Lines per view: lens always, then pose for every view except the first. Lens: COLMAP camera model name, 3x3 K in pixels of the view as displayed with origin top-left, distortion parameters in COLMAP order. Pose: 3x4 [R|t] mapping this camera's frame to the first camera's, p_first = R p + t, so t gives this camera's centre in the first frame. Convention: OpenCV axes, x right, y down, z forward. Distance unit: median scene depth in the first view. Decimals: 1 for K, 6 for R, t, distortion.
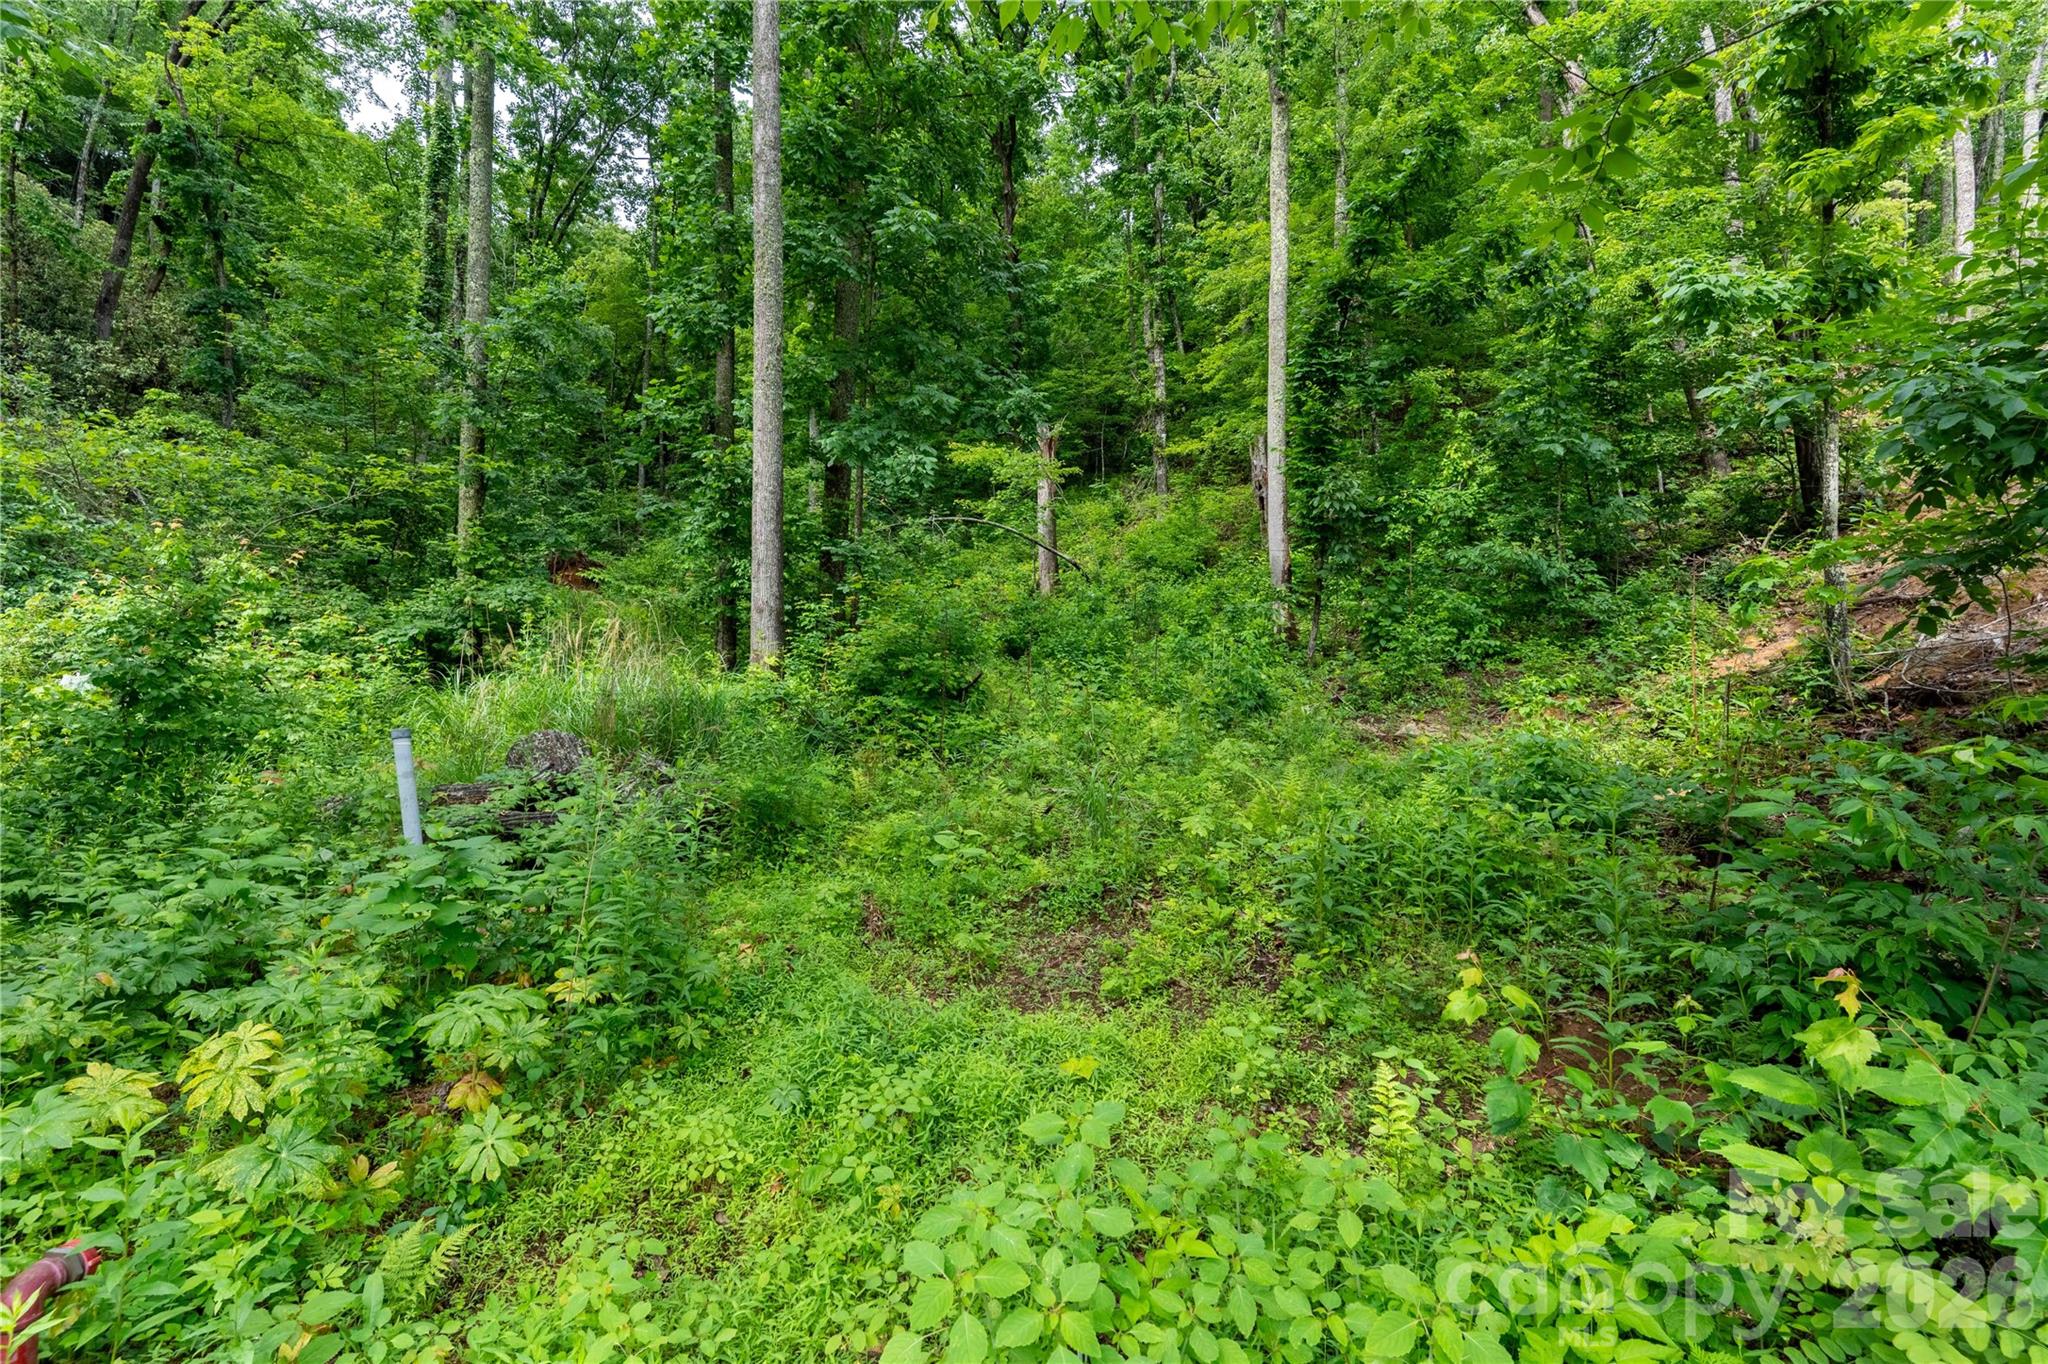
lens RADIAL K [[1003.6, 0, 1024.9], [0, 1003.6, 688.0], [0, 0, 1]] dist [0.002929, 0.000232]
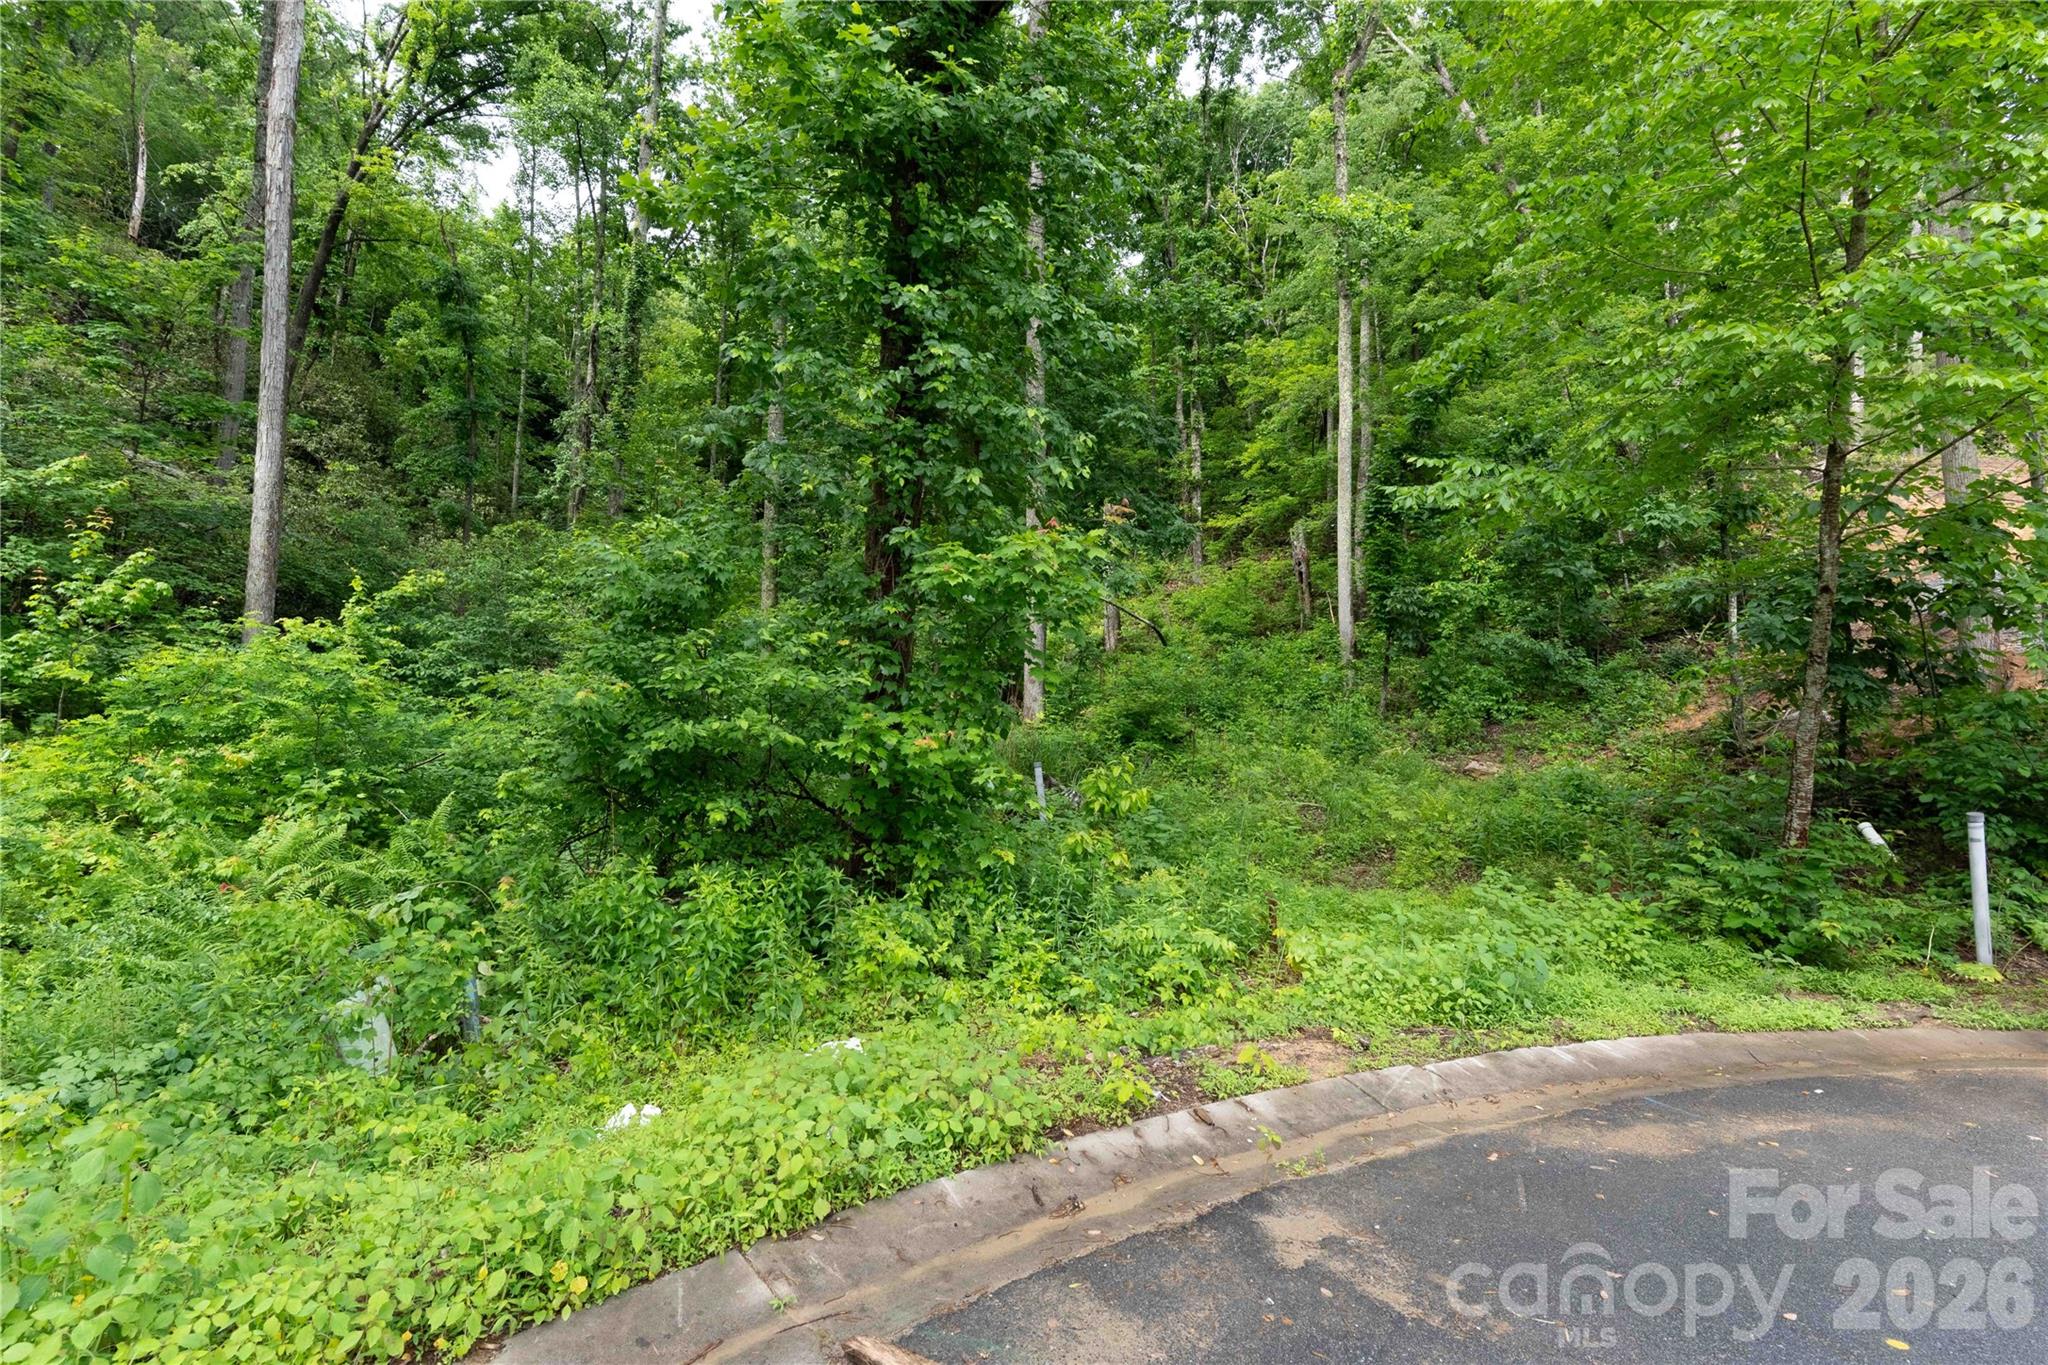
lens RADIAL K [[1003.6, 0, 1022.7], [0, 1003.6, 682.8], [0, 0, 1]] dist [0.002929, 0.000232]
pose [[0.999561, 0.009738, 0.027968, -0.257451], [-0.008694, 0.999269, -0.037233, -0.015754], [-0.028310, 0.036974, 0.998915, -0.382666]]
